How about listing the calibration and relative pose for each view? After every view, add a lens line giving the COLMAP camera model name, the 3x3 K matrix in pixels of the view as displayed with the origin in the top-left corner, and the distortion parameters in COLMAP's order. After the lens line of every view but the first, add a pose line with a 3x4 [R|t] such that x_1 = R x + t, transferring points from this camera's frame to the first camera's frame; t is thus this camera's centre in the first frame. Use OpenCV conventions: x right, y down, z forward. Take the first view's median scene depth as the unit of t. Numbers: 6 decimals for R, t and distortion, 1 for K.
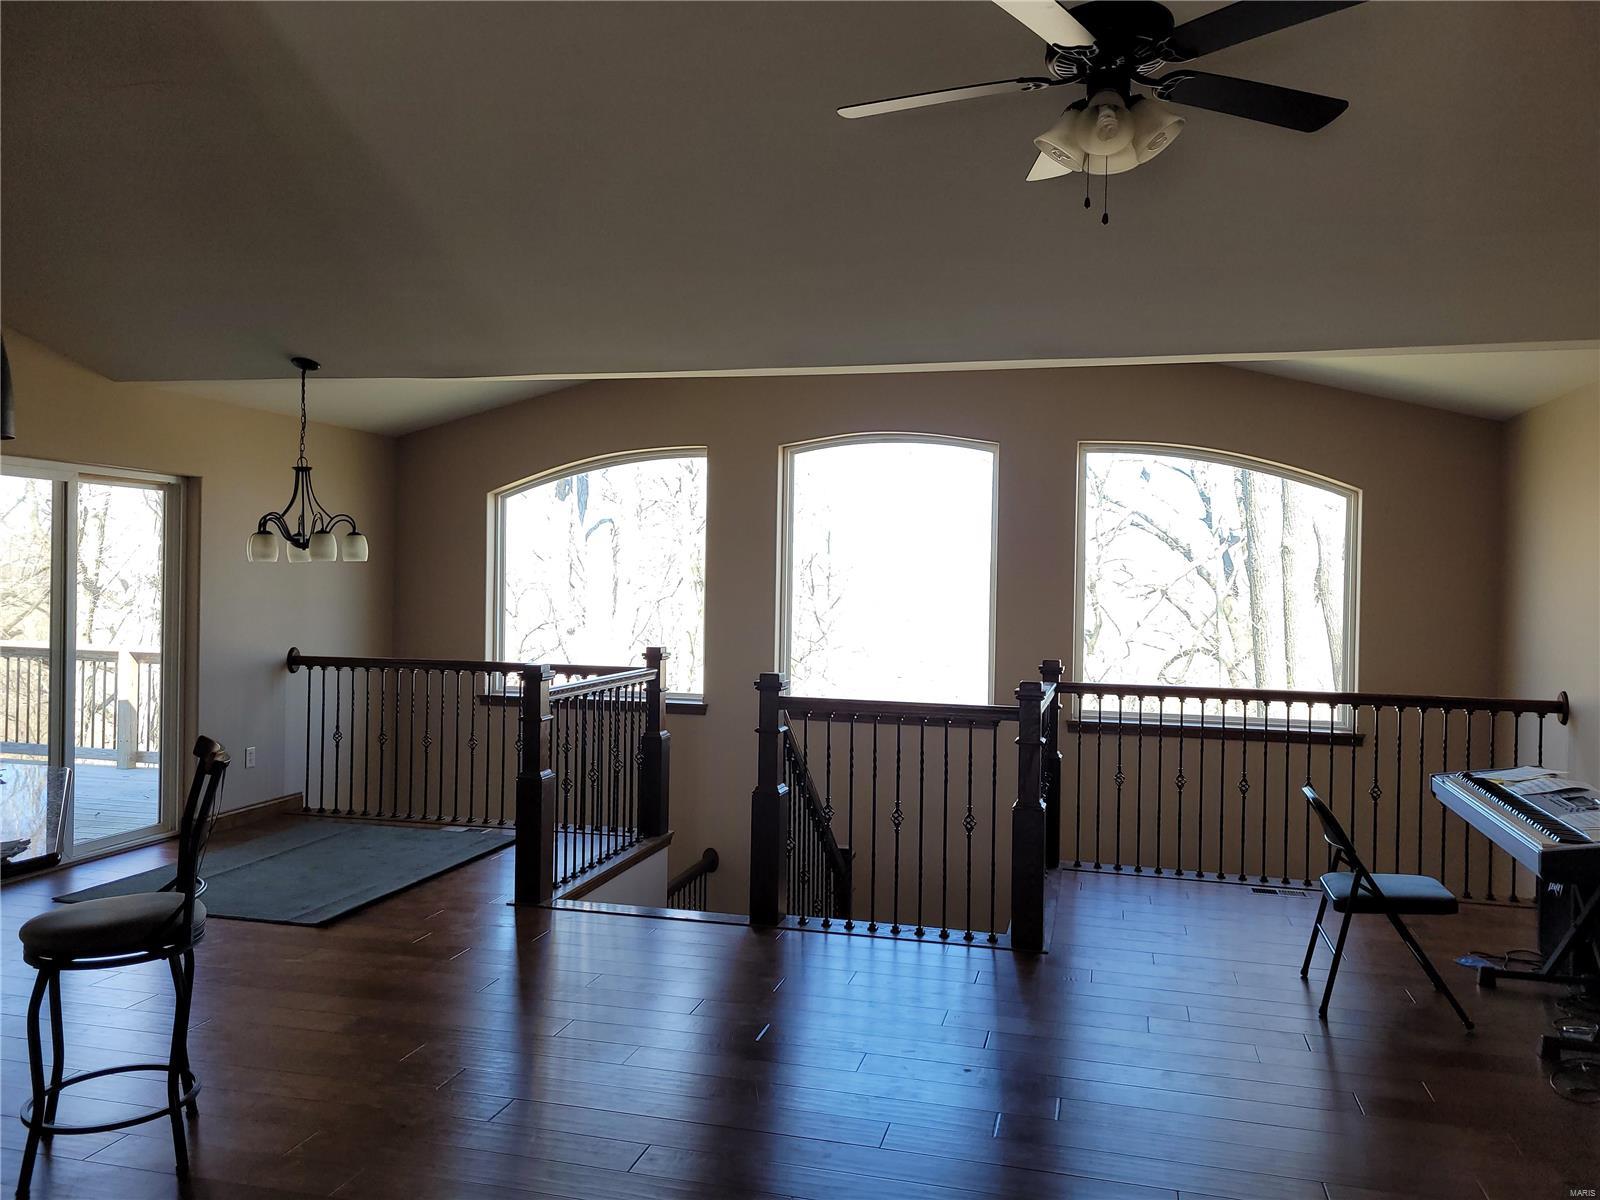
lens RADIAL K [[1217.7, 0, 796.2], [0, 1217.7, 596.7], [0, 0, 1]] dist [0.035202, -0.005240]
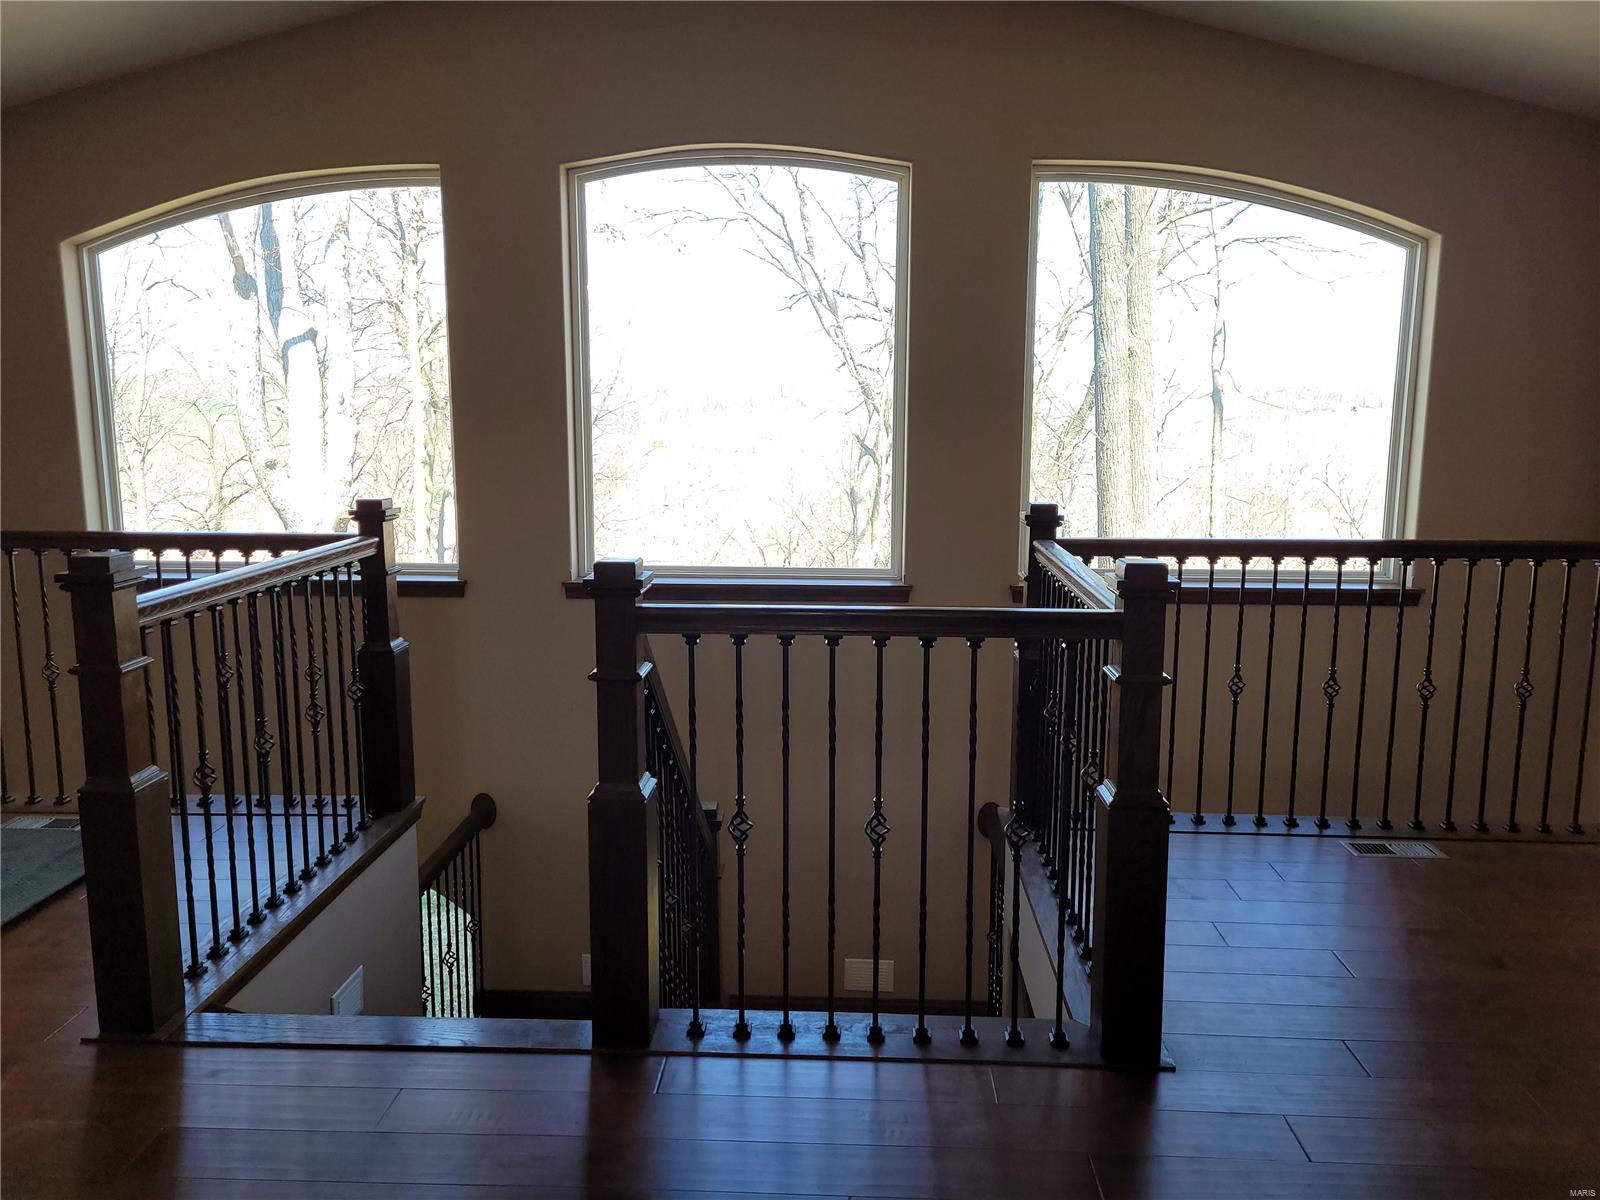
lens RADIAL K [[1217.7, 0, 796.2], [0, 1217.7, 596.7], [0, 0, 1]] dist [0.035202, -0.005240]
pose [[0.978183, -0.047166, 0.202319, -0.036852], [0.017628, 0.989218, 0.145382, 0.005593], [-0.206995, -0.138644, 0.968468, 0.377624]]
